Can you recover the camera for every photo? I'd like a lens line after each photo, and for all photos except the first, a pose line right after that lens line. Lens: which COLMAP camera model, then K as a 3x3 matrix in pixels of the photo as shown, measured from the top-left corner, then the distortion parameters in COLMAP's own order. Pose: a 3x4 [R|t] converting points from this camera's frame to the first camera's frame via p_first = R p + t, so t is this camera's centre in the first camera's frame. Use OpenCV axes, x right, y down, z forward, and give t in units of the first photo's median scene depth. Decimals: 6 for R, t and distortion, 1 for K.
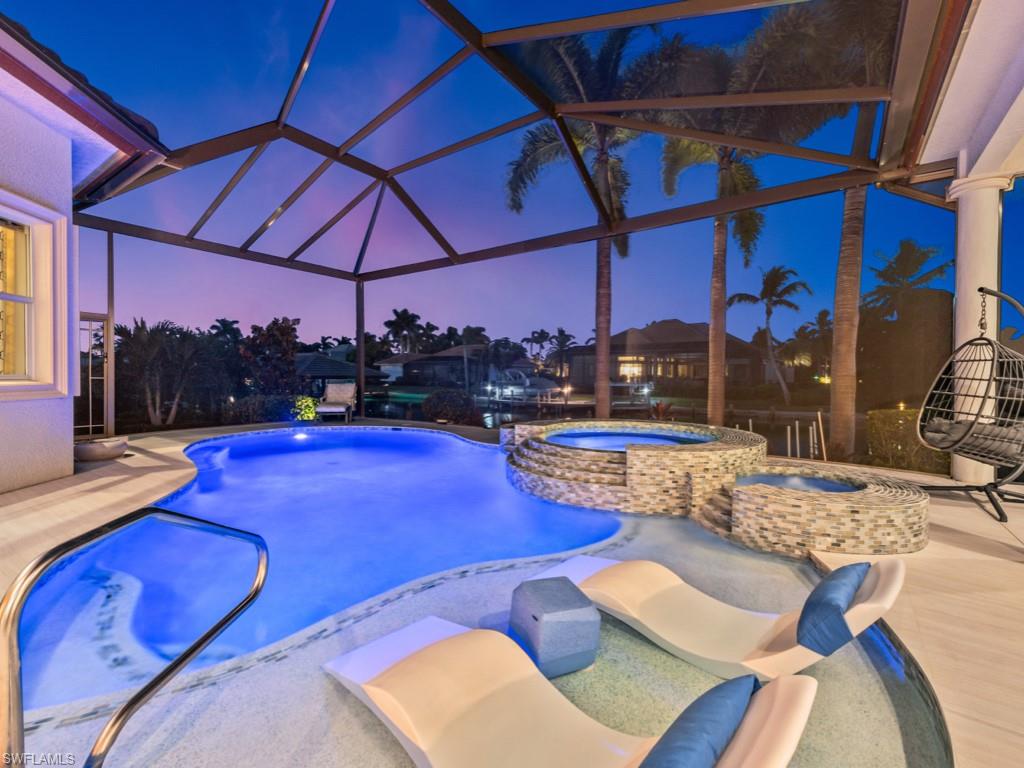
lens RADIAL K [[456.4, 0, 510.9], [0, 456.4, 376.5], [0, 0, 1]] dist [0.001905, -0.000700]
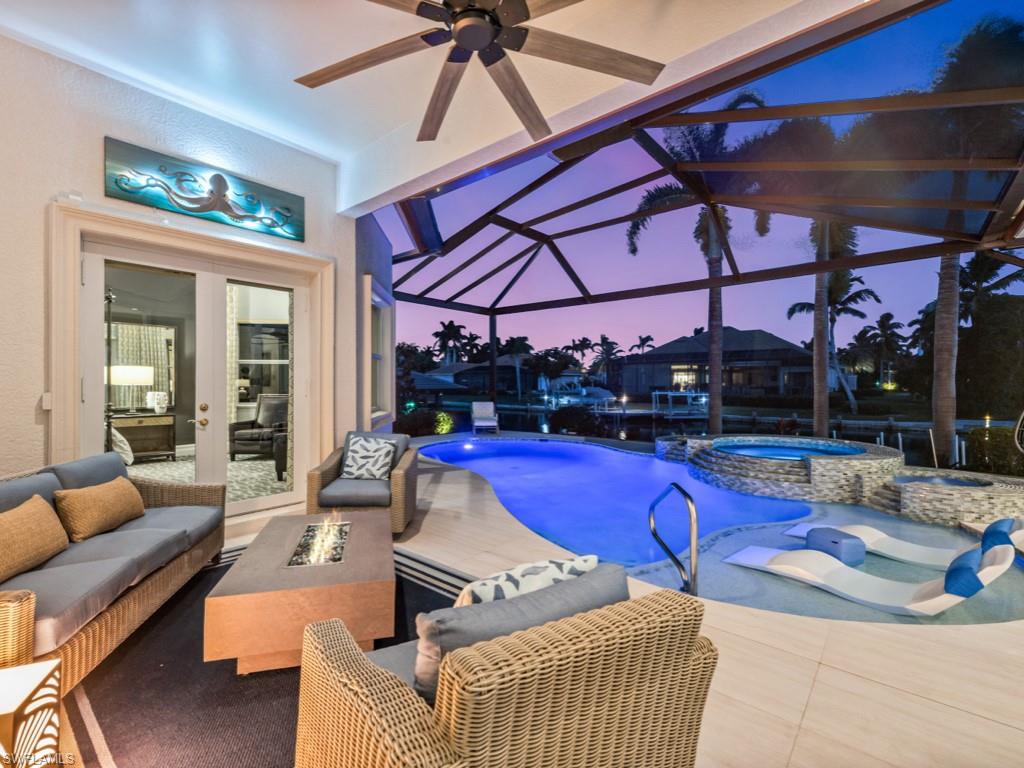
lens RADIAL K [[456.4, 0, 513.0], [0, 456.4, 377.9], [0, 0, 1]] dist [0.001905, -0.000700]
pose [[0.996600, -0.009134, -0.081886, -0.236264], [0.007999, 0.999867, -0.014179, -0.035406], [0.082005, 0.013475, 0.996541, -0.224790]]
